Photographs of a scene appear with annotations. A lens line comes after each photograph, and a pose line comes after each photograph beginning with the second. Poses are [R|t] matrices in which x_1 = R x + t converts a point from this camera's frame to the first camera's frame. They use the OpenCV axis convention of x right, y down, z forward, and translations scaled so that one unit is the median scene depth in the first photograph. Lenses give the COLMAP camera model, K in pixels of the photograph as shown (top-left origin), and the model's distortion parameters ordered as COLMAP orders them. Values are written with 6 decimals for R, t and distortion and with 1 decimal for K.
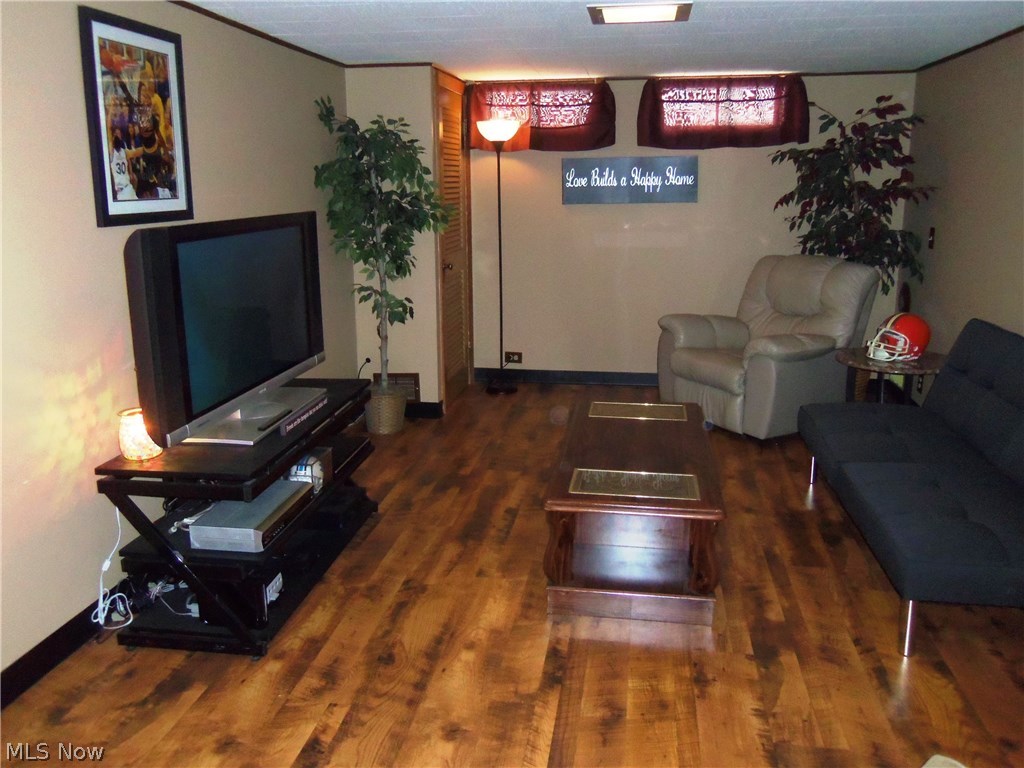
lens RADIAL K [[850.2, 0, 513.3], [0, 850.2, 384.3], [0, 0, 1]] dist [-0.031975, 0.021362]
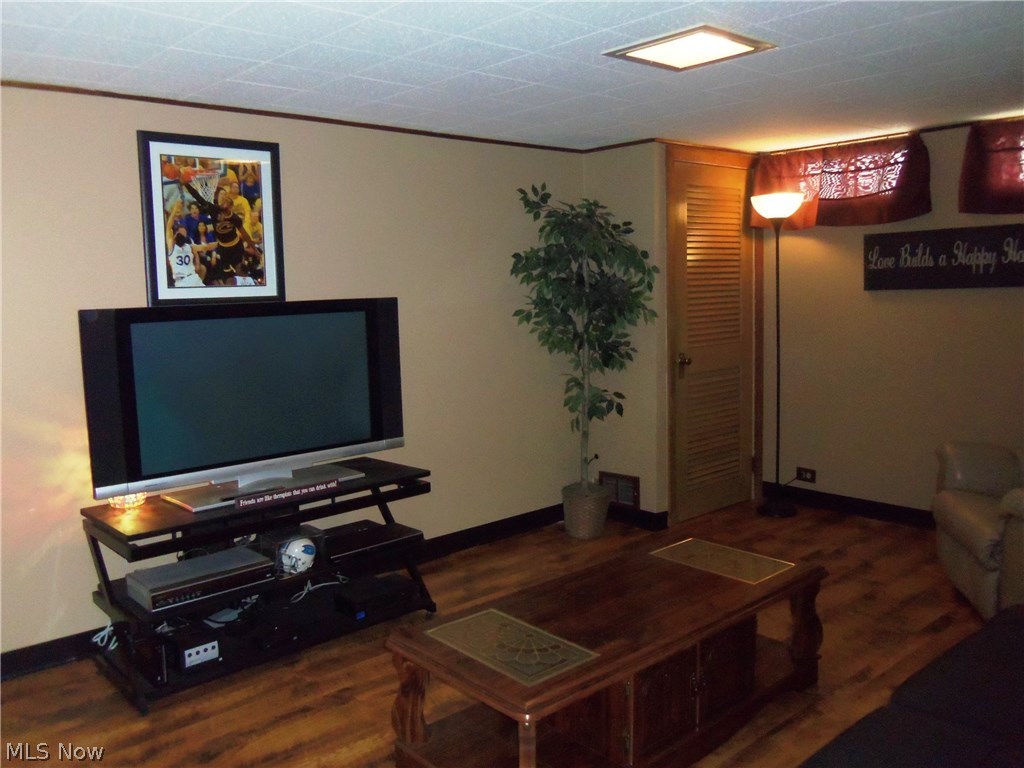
lens RADIAL K [[850.2, 0, 511.3], [0, 850.2, 380.7], [0, 0, 1]] dist [-0.031975, 0.021362]
pose [[0.771133, 0.058696, -0.633963, 0.608824], [-0.127962, 0.989711, -0.064015, -0.068420], [0.623682, 0.130487, 0.770710, 0.373661]]
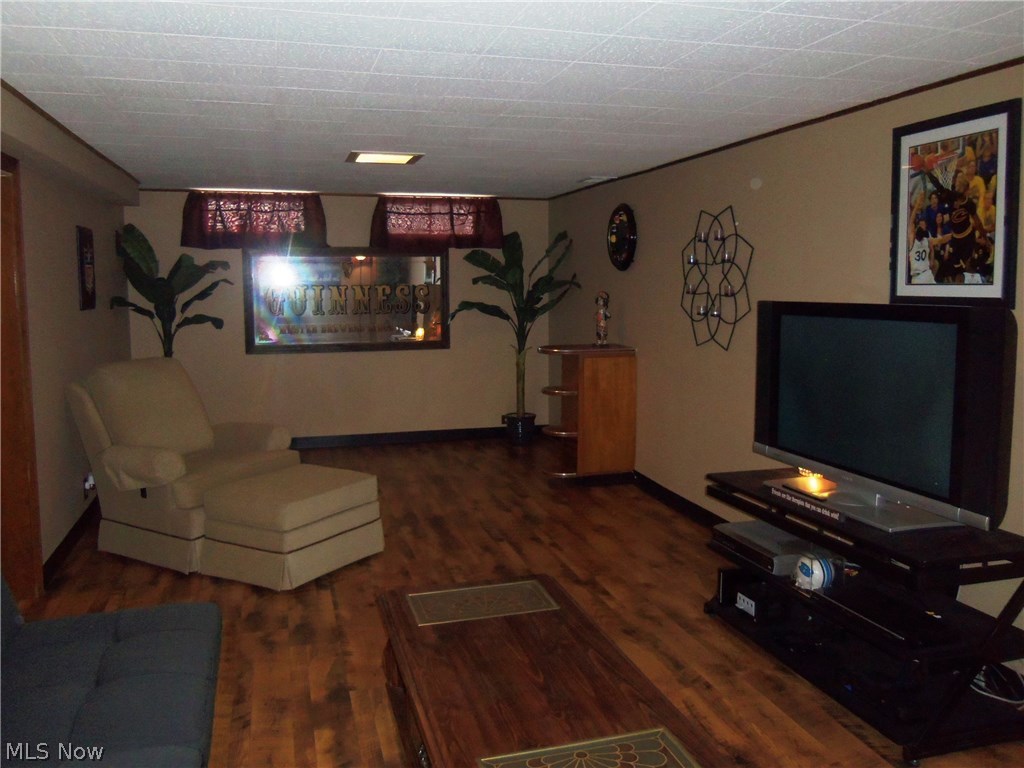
lens RADIAL K [[850.2, 0, 510.9], [0, 850.2, 380.6], [0, 0, 1]] dist [-0.031975, 0.021362]
pose [[-0.911783, 0.059179, -0.406387, 0.458042], [-0.083448, 0.942220, 0.324435, -0.391723], [0.402106, 0.329726, -0.854161, 1.680003]]
